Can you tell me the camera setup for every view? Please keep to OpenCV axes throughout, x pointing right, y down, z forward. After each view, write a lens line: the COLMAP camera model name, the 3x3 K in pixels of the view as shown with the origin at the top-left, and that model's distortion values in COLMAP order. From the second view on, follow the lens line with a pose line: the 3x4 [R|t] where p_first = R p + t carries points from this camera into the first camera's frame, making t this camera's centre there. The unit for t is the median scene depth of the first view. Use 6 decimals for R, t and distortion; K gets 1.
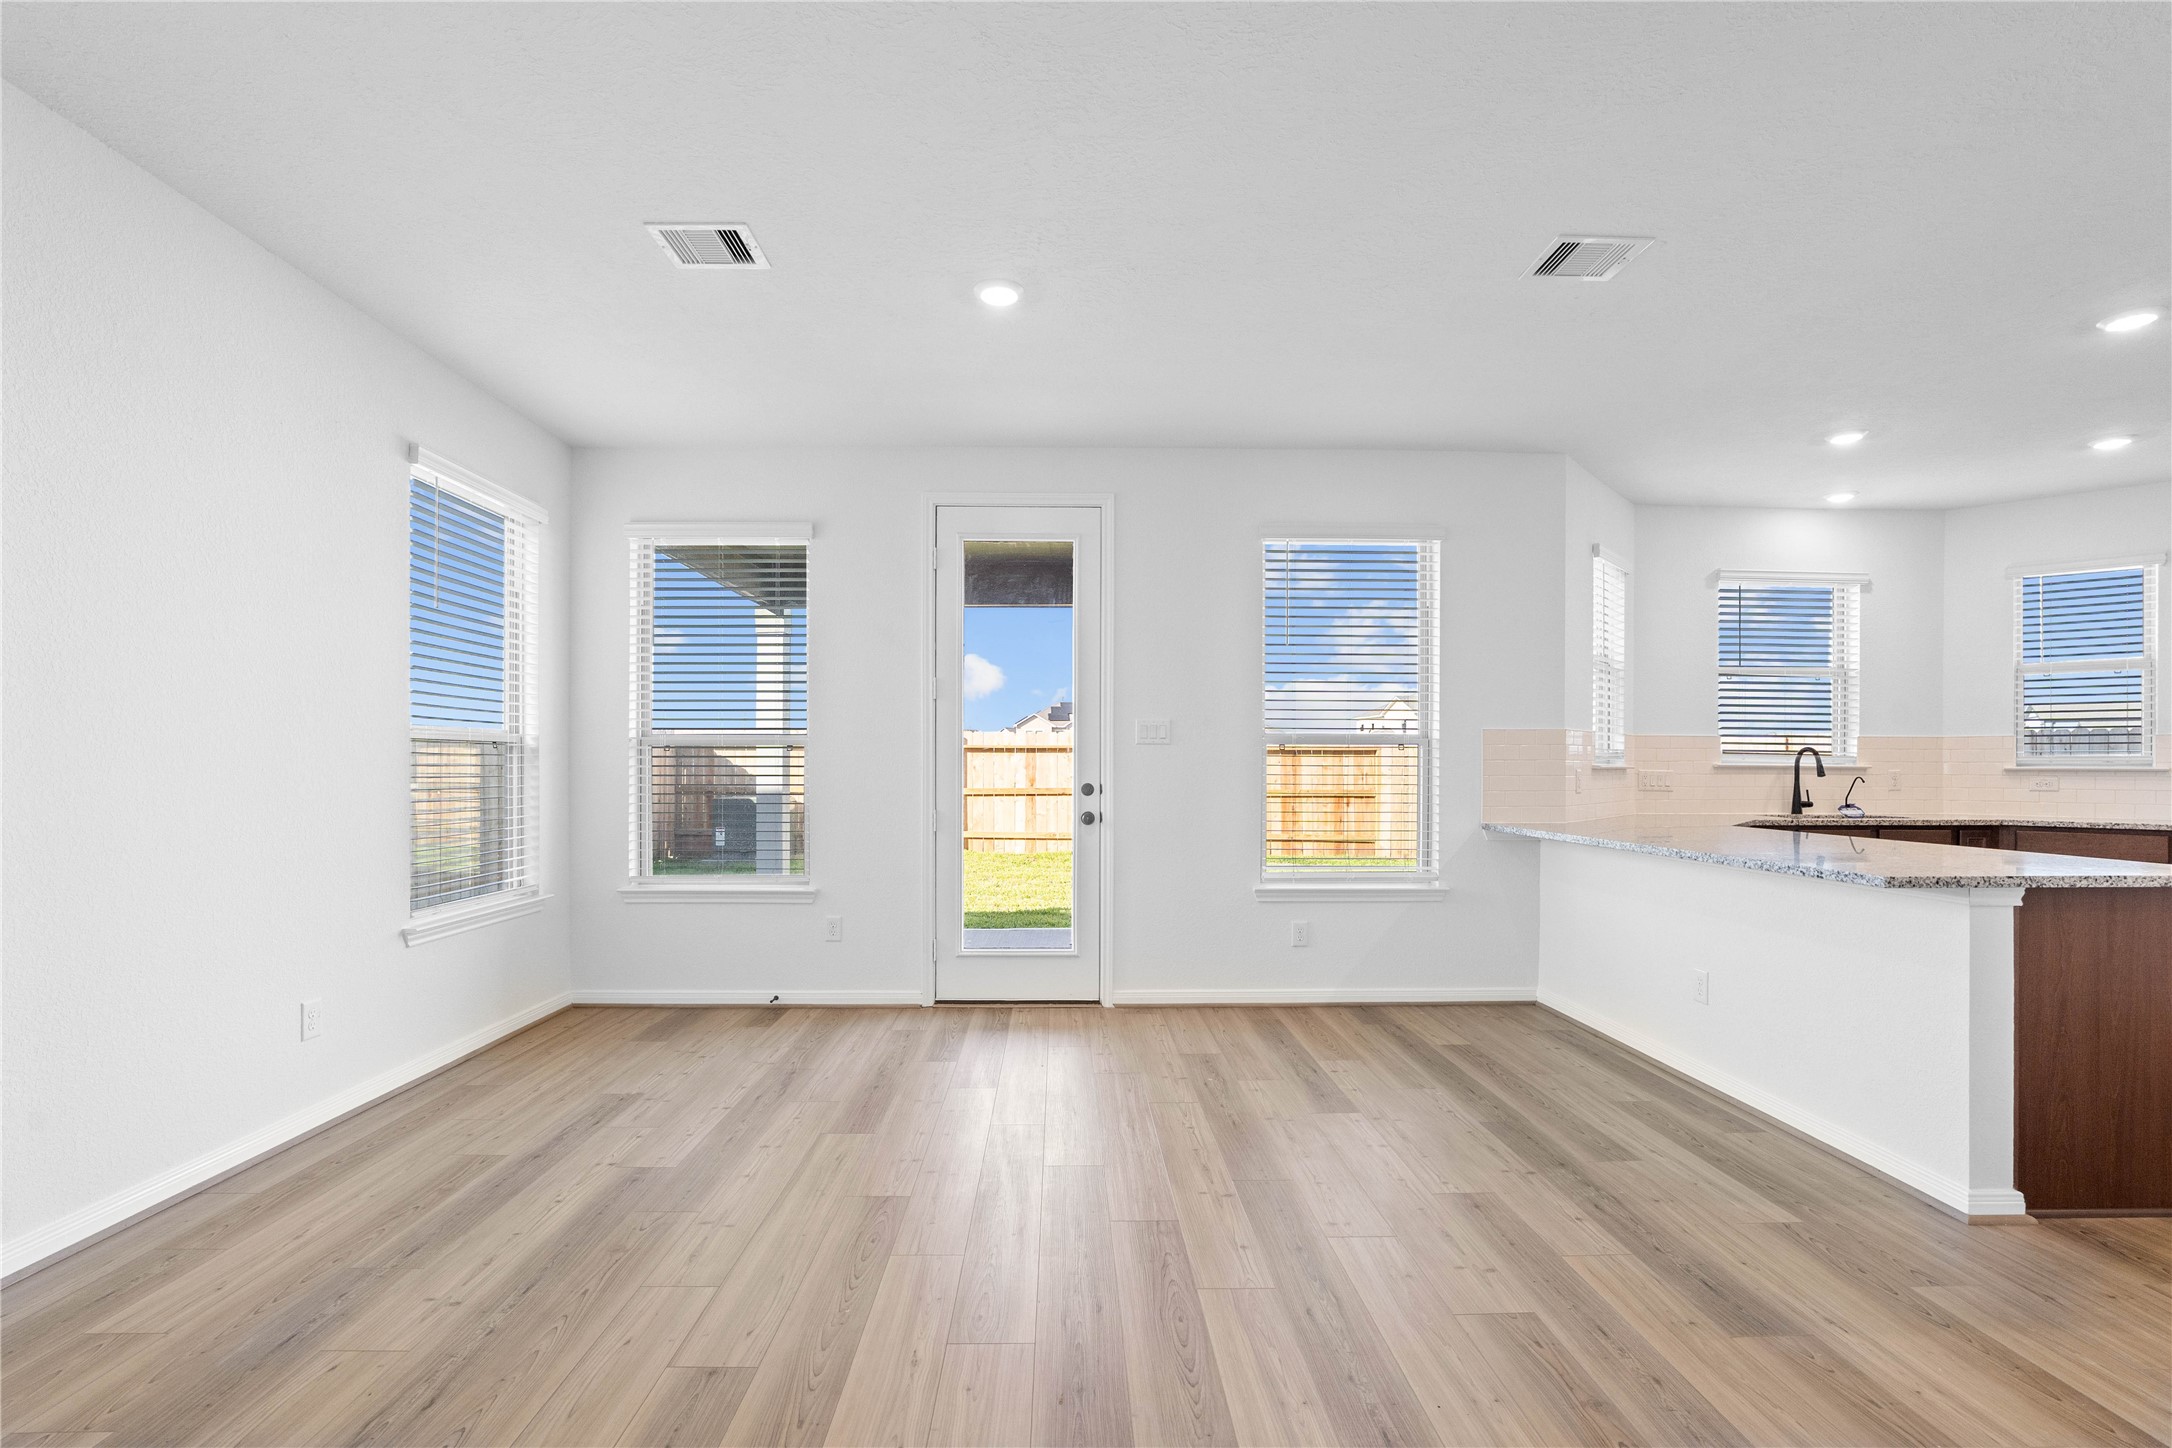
lens RADIAL K [[942.3, 0, 1086.5], [0, 942.3, 764.5], [0, 0, 1]] dist [-0.000552, -0.000105]
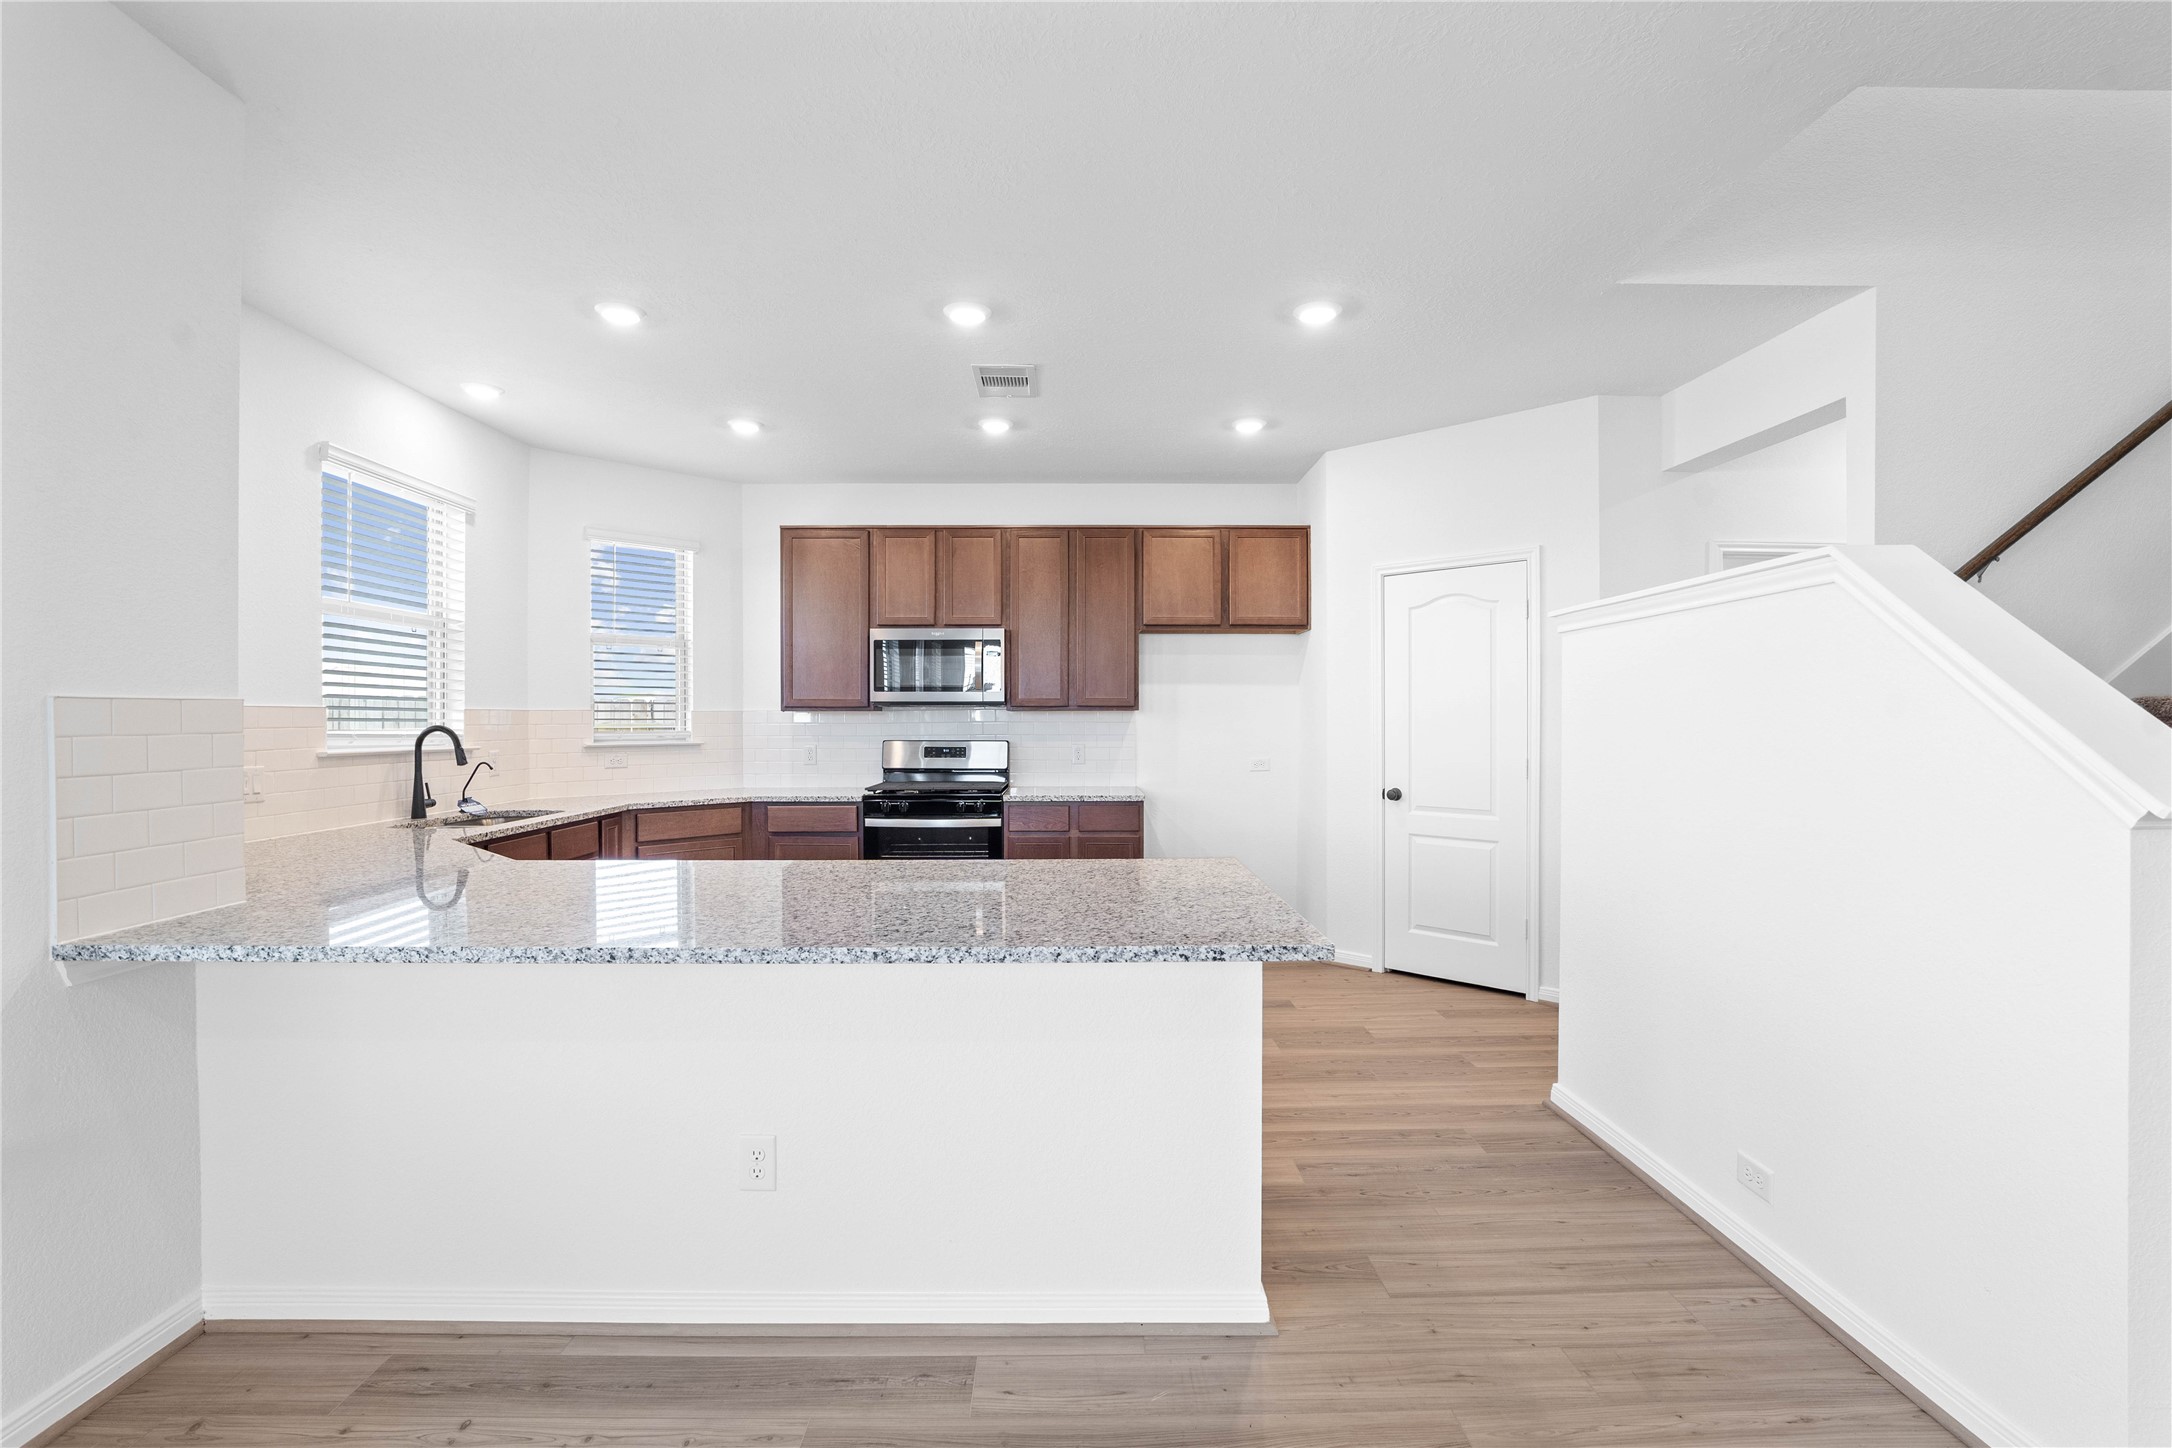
lens RADIAL K [[966.1, 0, 1086.0], [0, 966.1, 724.0], [0, 0, 1]] dist [-0.018337, -0.000094]
pose [[0.008933, -0.009515, 0.999915, 0.039614], [-0.001069, 0.999954, 0.009525, -0.026357], [-0.999960, -0.001154, 0.008923, 0.503272]]
